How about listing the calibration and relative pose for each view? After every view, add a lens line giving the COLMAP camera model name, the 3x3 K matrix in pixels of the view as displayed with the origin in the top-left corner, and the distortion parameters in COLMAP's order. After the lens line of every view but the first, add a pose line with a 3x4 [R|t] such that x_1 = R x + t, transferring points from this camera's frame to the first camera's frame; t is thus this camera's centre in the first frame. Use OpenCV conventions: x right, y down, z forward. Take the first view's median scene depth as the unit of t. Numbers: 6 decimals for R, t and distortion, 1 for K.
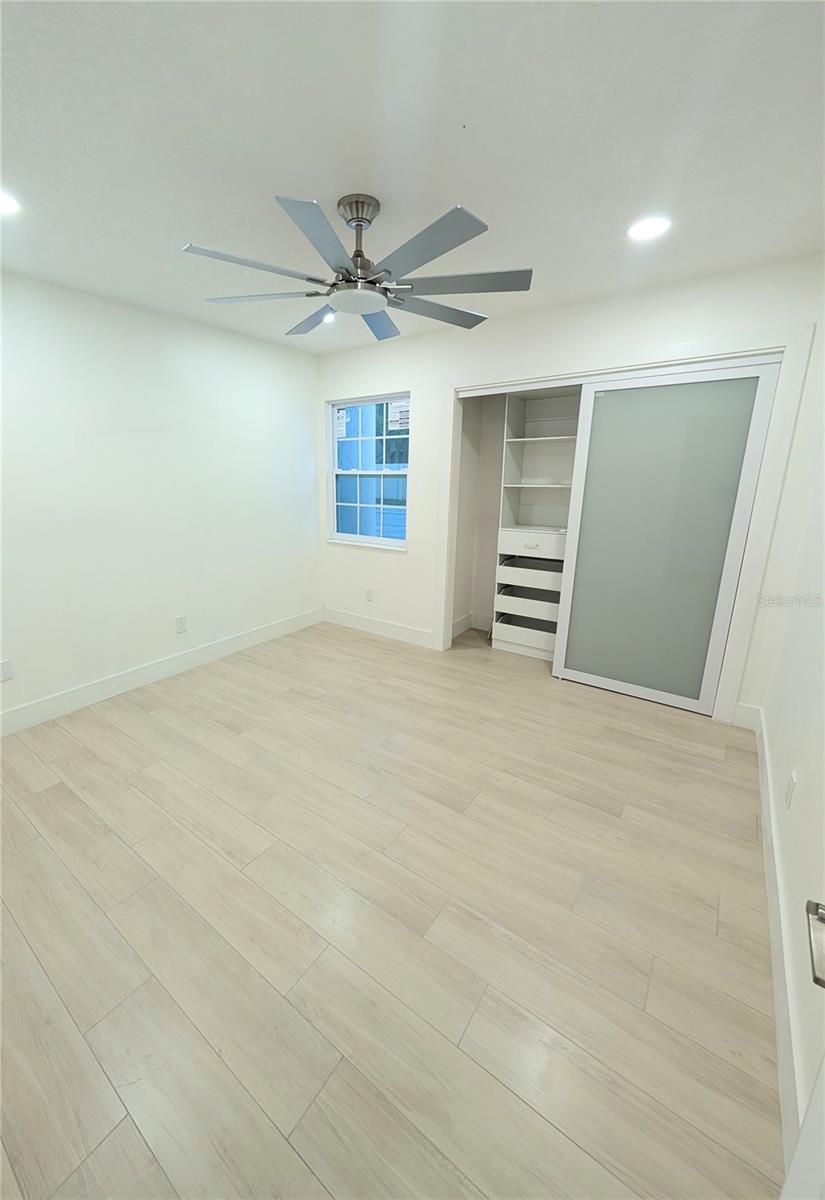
lens RADIAL K [[468.2, 0, 359.7], [0, 468.2, 586.2], [0, 0, 1]] dist [-0.001676, -0.000053]
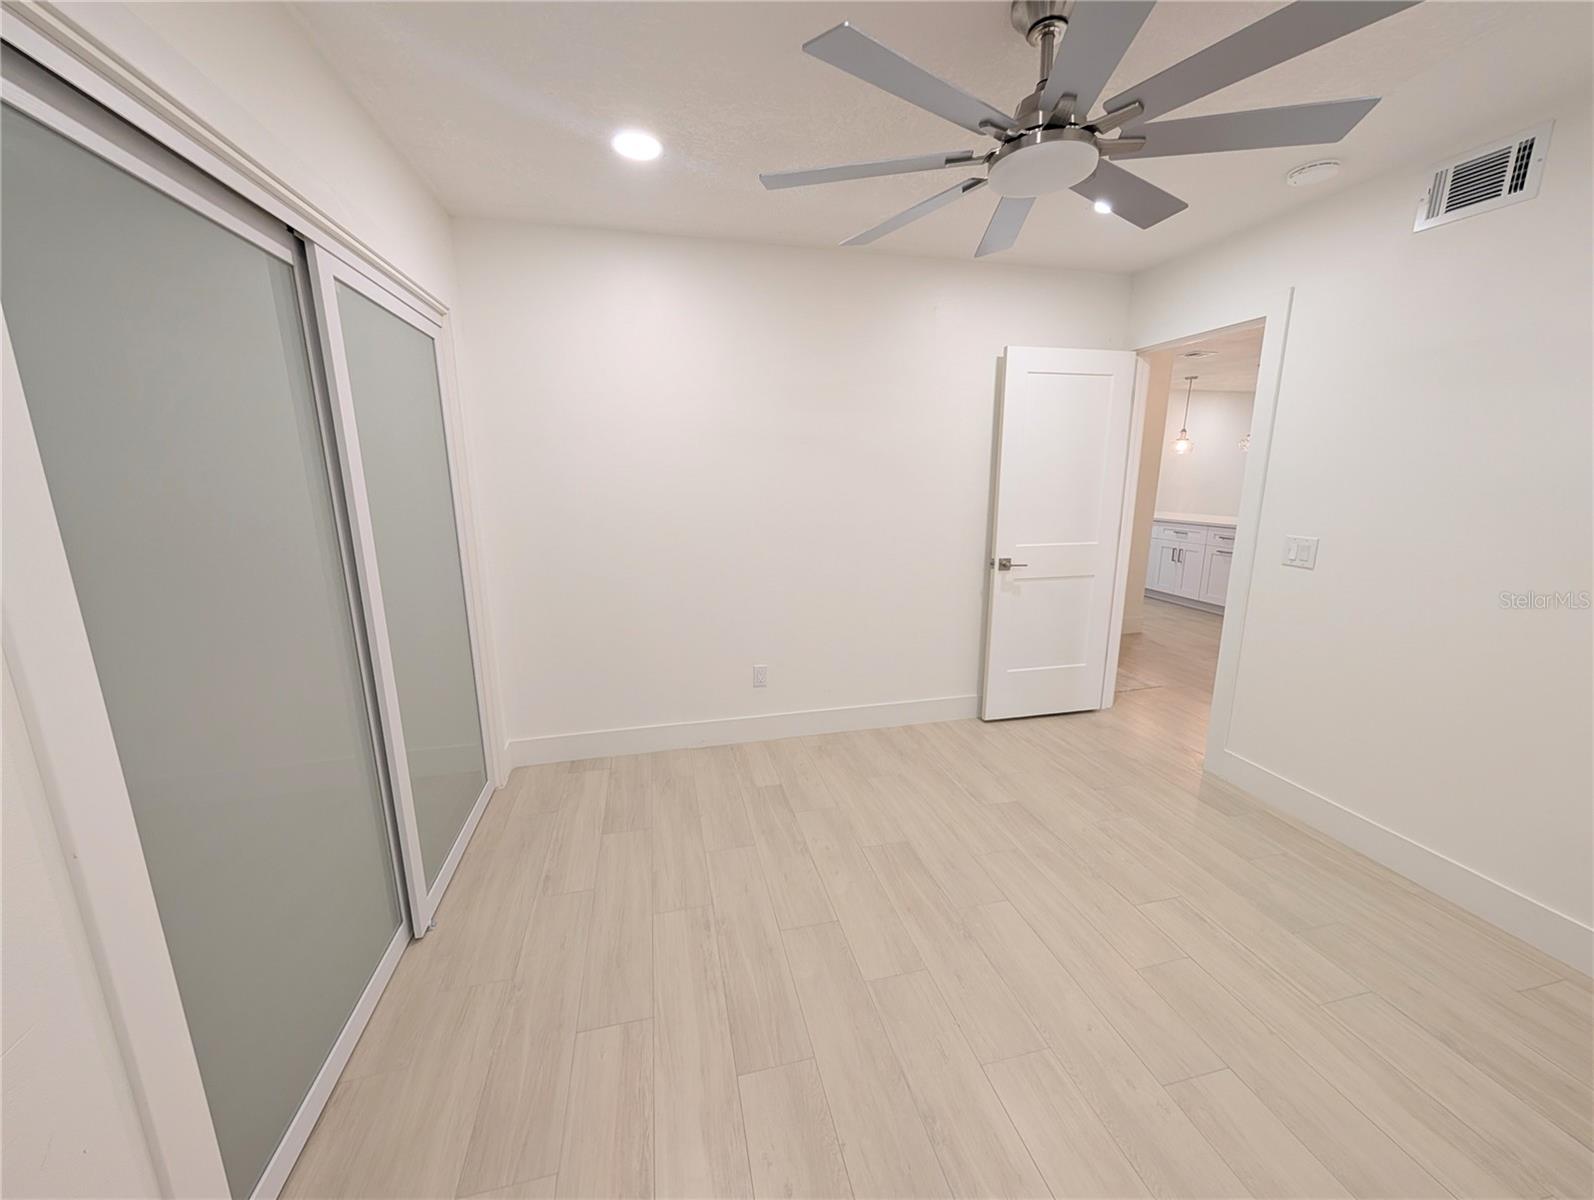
lens RADIAL K [[604.8, 0, 800.3], [0, 604.8, 599.9], [0, 0, 1]] dist [-0.001847, 0.000021]
pose [[-0.784891, -0.127179, 0.606442, -0.139403], [0.151625, 0.909535, 0.386983, -0.220224], [-0.600796, 0.395691, -0.694602, 0.912700]]
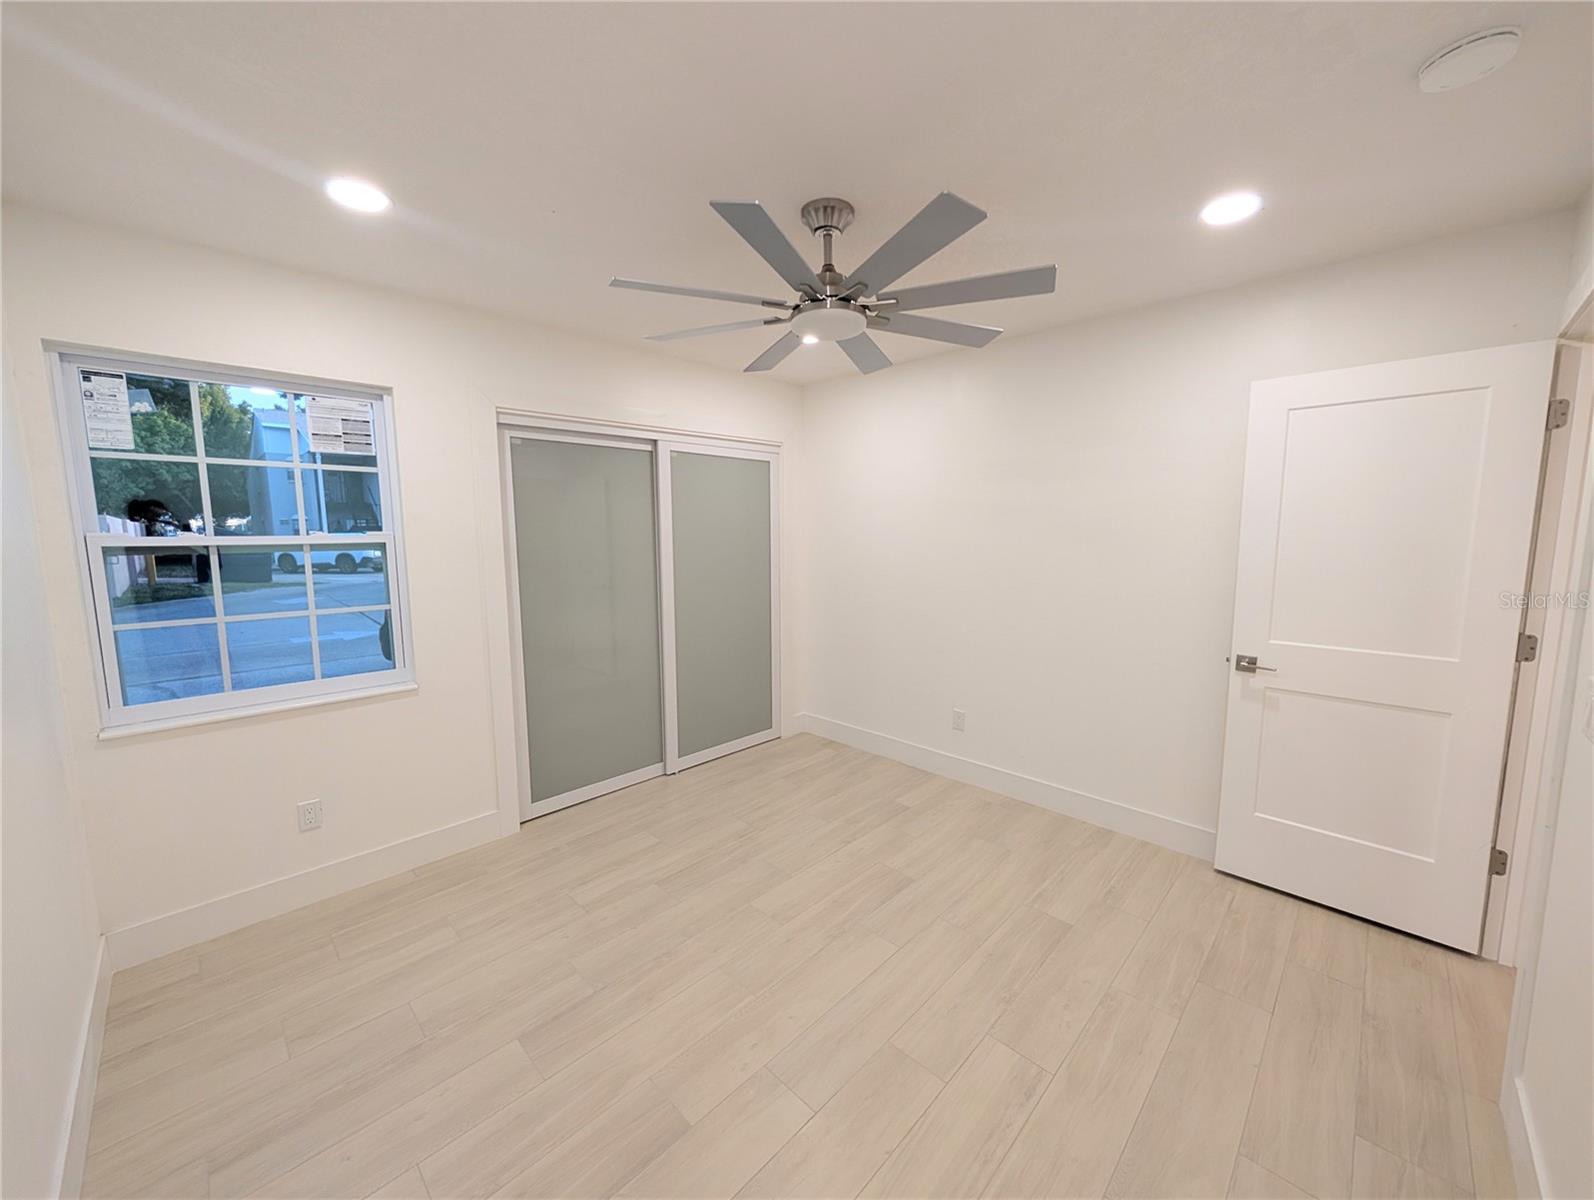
lens RADIAL K [[604.8, 0, 800.3], [0, 604.8, 599.9], [0, 0, 1]] dist [-0.001847, 0.000021]
pose [[0.104729, -0.115952, 0.987718, -0.509422], [0.239406, 0.966912, 0.088125, -0.127379], [-0.965255, 0.227237, 0.129023, 0.488386]]
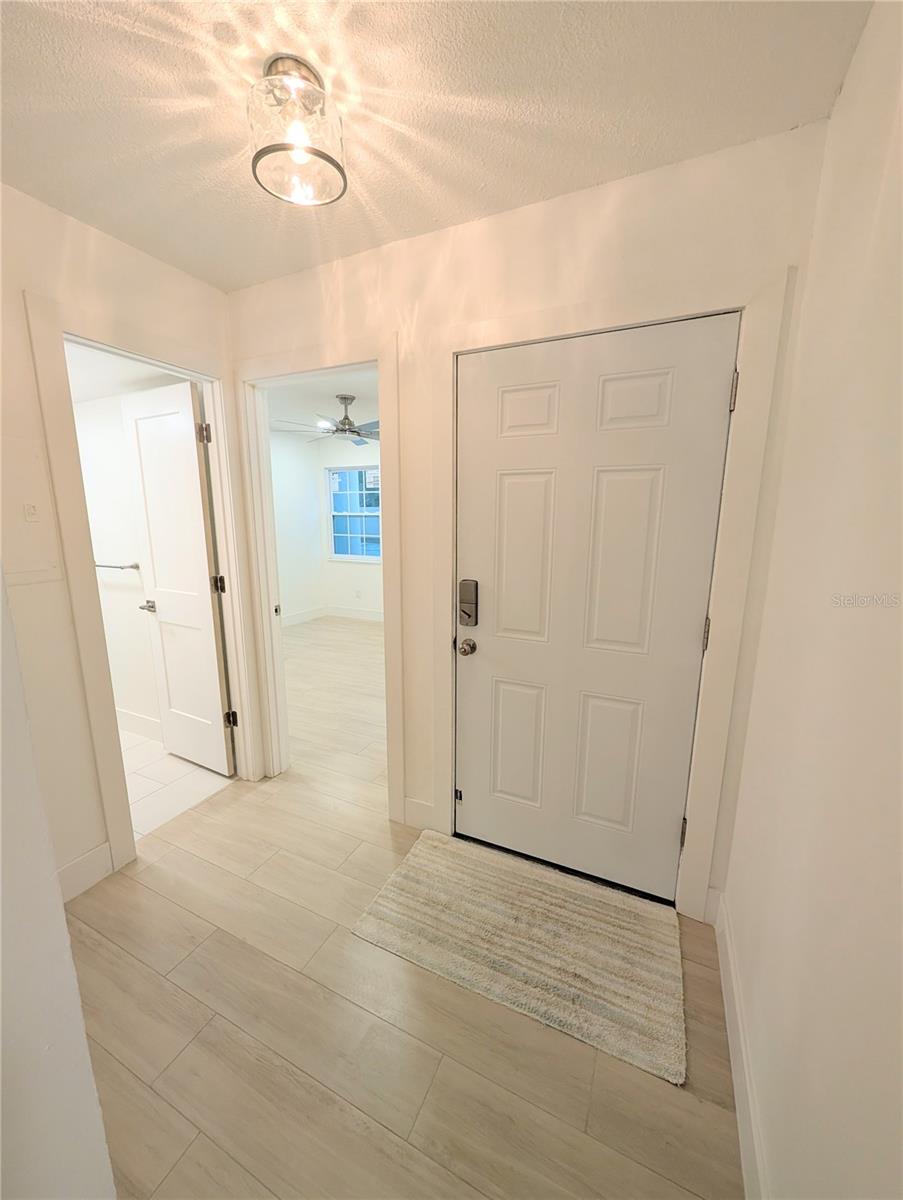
lens RADIAL K [[455.3, 0, 453.1], [0, 455.3, 600.4], [0, 0, 1]] dist [-0.001847, 0.000021]
pose [[0.974253, -0.038718, 0.222108, -0.010507], [0.049818, 0.997763, -0.044587, 0.134769], [-0.219885, 0.054504, 0.974002, -0.561273]]
